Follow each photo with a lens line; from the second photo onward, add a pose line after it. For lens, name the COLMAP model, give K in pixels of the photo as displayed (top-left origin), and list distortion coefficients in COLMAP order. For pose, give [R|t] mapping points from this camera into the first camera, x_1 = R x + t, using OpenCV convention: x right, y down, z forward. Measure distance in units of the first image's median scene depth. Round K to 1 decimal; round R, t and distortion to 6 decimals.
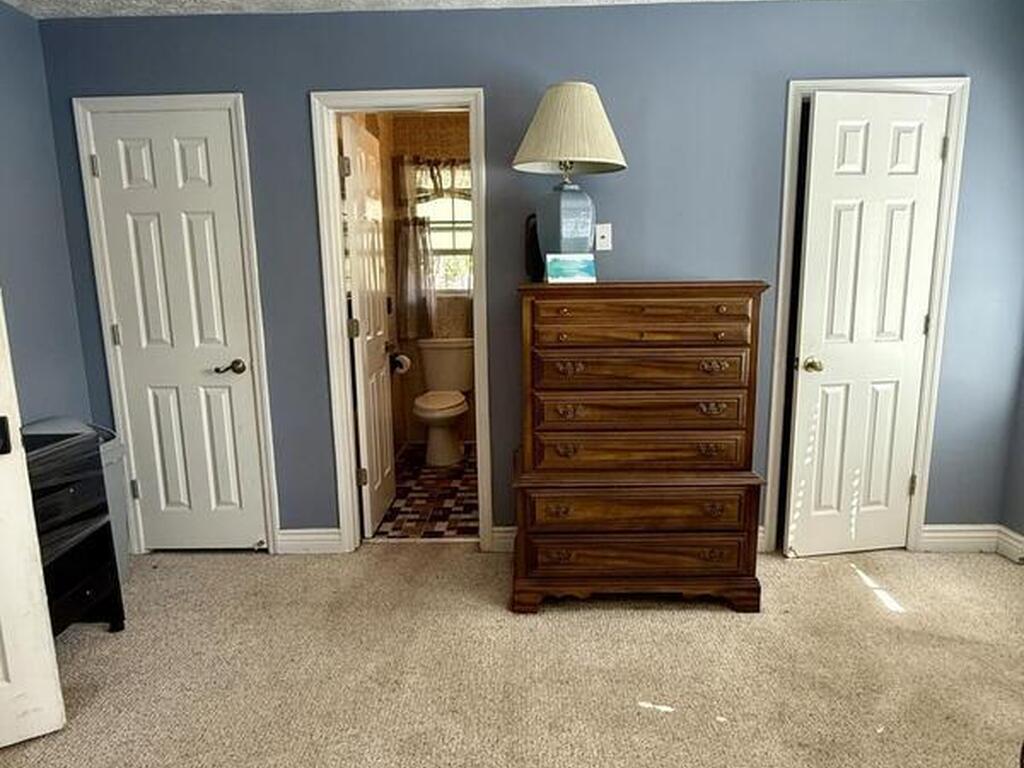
lens RADIAL K [[660.7, 0, 512.4], [0, 660.7, 383.2], [0, 0, 1]] dist [0.000993, -0.003690]
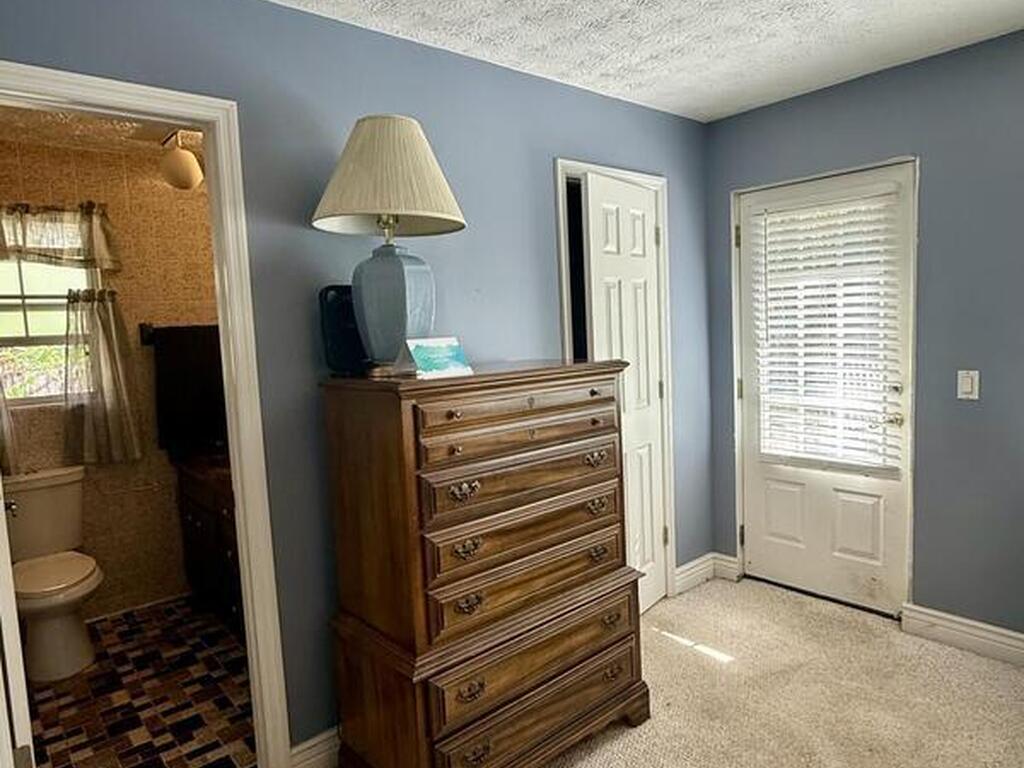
lens RADIAL K [[660.7, 0, 512.4], [0, 660.7, 382.8], [0, 0, 1]] dist [0.000993, -0.003690]
pose [[0.736604, -0.080217, 0.671550, -0.337181], [0.156611, 0.986184, -0.053982, -0.087712], [-0.657942, 0.144935, 0.738990, 0.378829]]
